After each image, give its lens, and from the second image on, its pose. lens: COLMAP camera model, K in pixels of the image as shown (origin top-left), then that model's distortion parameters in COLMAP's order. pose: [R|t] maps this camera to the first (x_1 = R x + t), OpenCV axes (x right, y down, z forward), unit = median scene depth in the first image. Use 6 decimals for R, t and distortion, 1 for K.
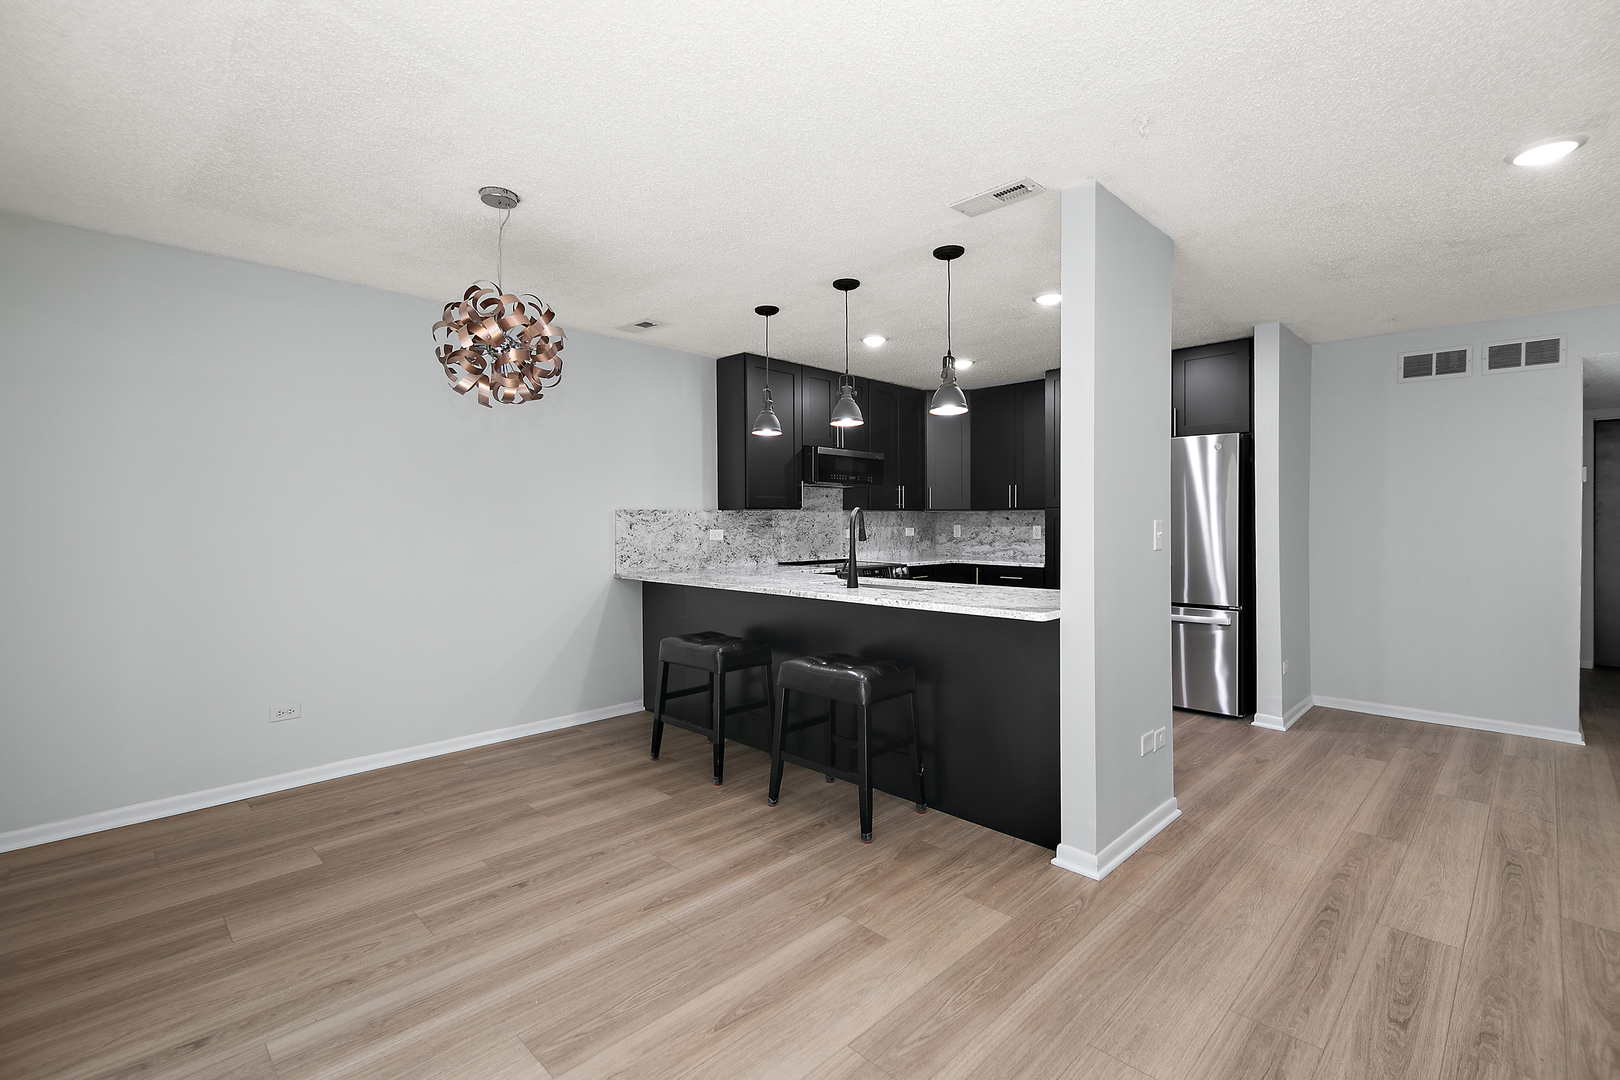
lens RADIAL K [[728.9, 0, 808.3], [0, 728.9, 521.2], [0, 0, 1]] dist [0.029109, -0.009155]
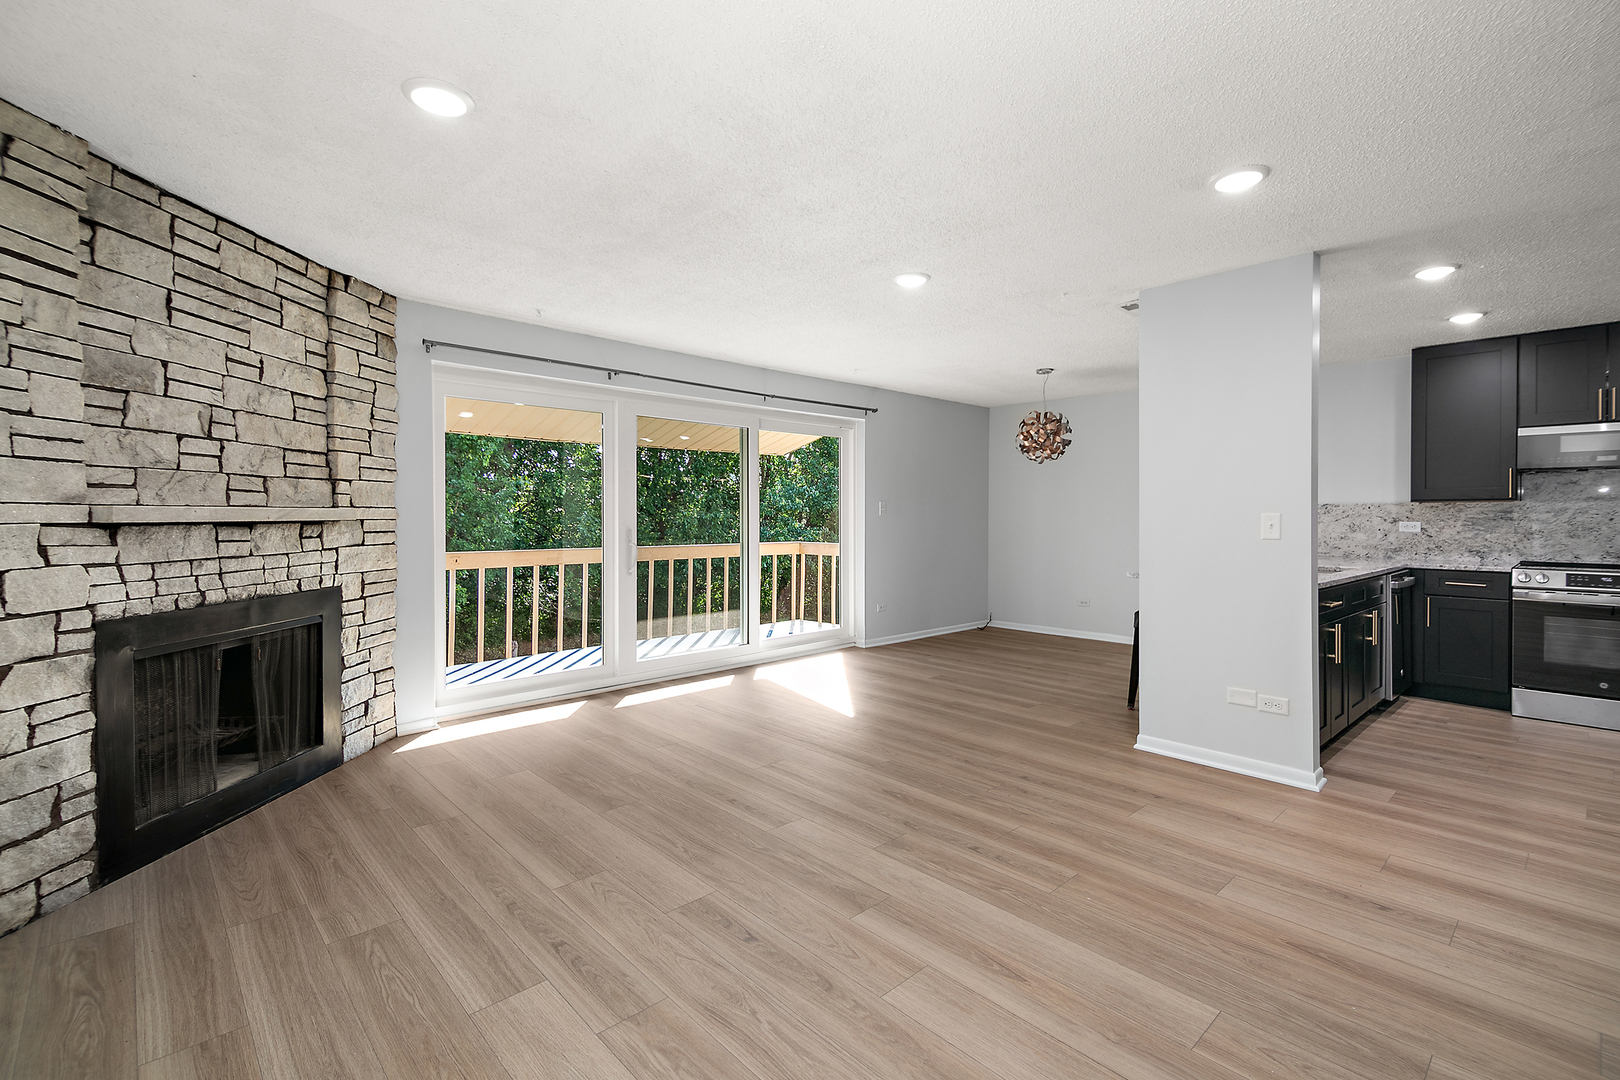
lens RADIAL K [[728.9, 0, 808.3], [0, 728.9, 521.2], [0, 0, 1]] dist [0.029109, -0.009155]
pose [[-0.042217, 0.009671, -0.999062, 1.546246], [-0.002012, 0.999950, 0.009765, 0.003357], [0.999106, 0.002422, -0.042196, 0.309484]]
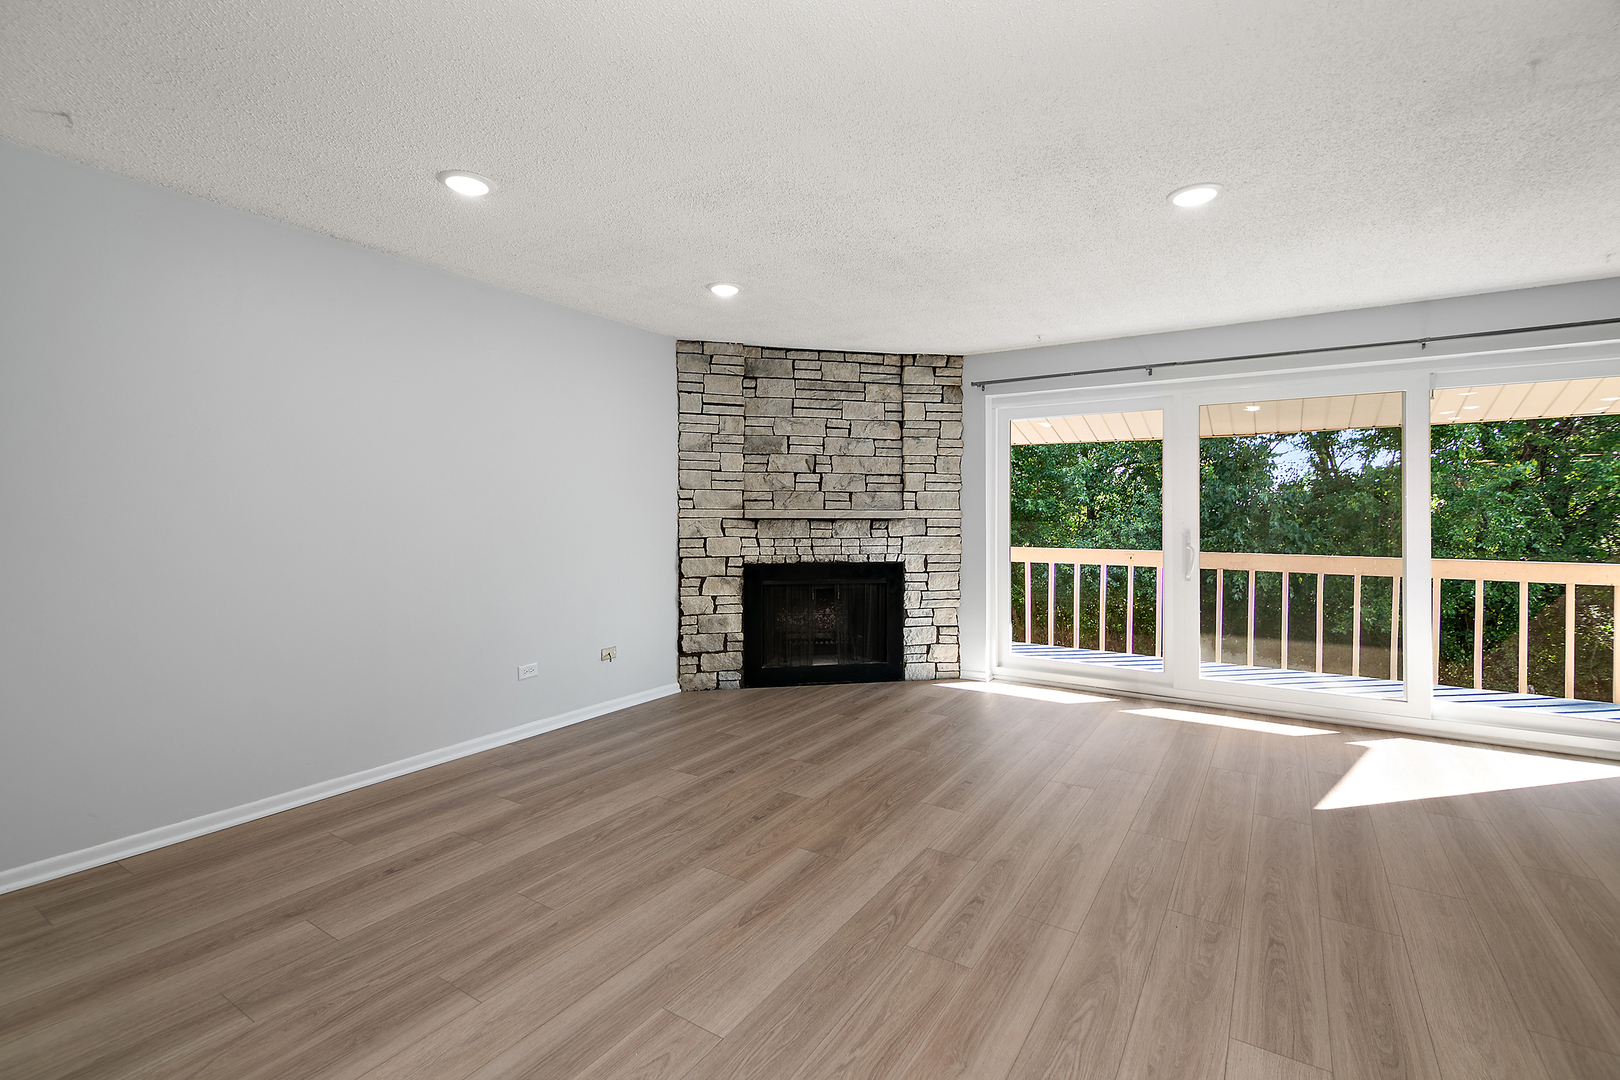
lens RADIAL K [[734.1, 0, 813.6], [0, 734.1, 511.7], [0, 0, 1]] dist [0.025163, -0.000507]
pose [[-0.977823, -0.004119, -0.209393, 1.016130], [-0.004410, 0.999990, 0.000921, -0.002035], [0.209387, 0.001824, -0.977831, 1.155929]]
